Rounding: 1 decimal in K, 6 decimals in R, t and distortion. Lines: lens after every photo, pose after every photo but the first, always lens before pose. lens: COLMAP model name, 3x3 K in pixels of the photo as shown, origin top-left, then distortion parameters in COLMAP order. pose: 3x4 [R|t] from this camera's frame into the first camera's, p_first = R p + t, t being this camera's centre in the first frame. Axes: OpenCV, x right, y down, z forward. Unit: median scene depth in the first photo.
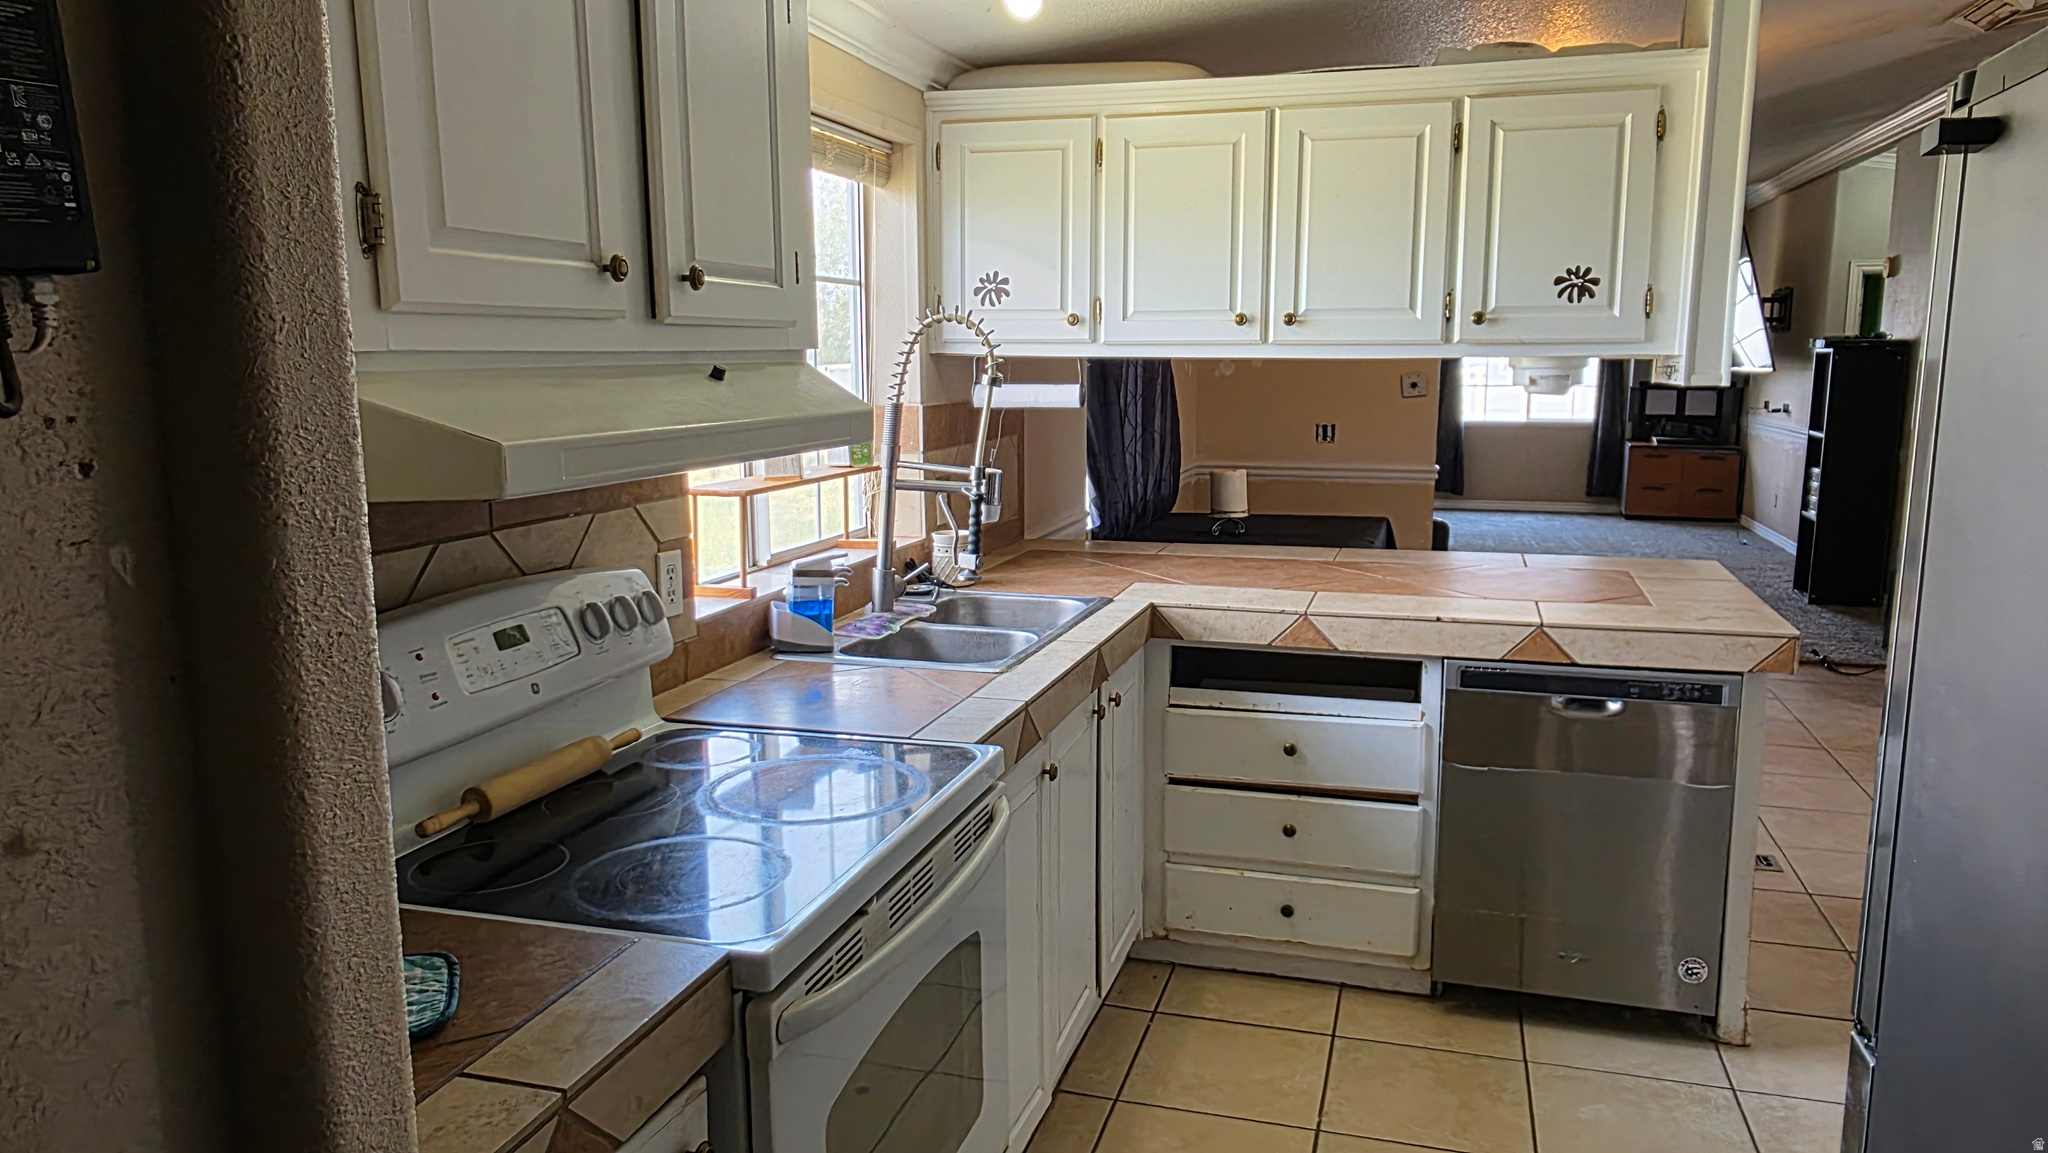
lens RADIAL K [[1374.3, 0, 1021.9], [0, 1374.3, 572.4], [0, 0, 1]] dist [-0.012596, -0.001576]
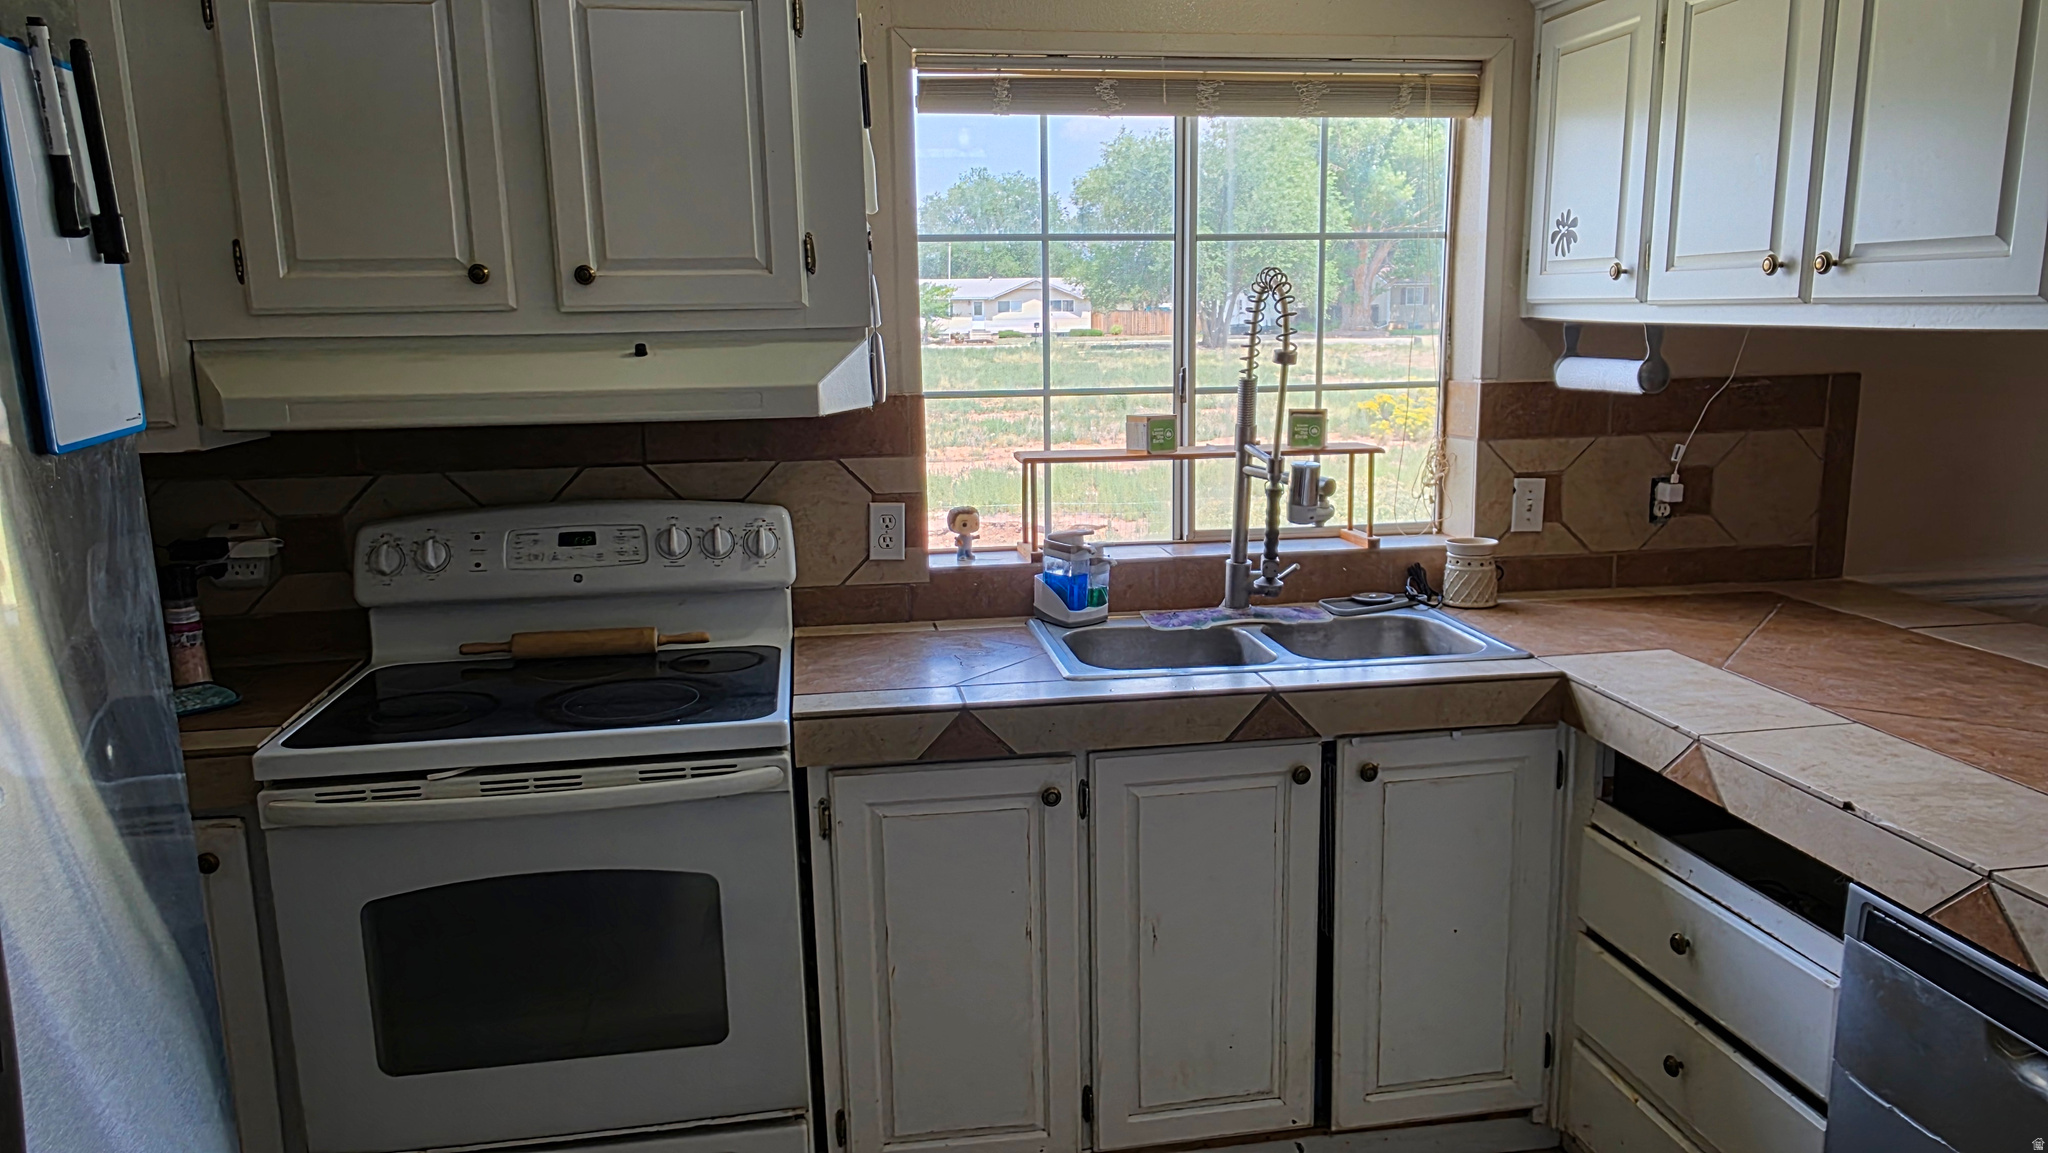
lens RADIAL K [[1374.3, 0, 1024.2], [0, 1374.3, 587.4], [0, 0, 1]] dist [-0.012596, -0.001576]
pose [[0.451192, 0.168217, -0.876430, 0.582506], [-0.127330, 0.984161, 0.123344, -0.073389], [0.883297, 0.055944, 0.465465, 0.419877]]
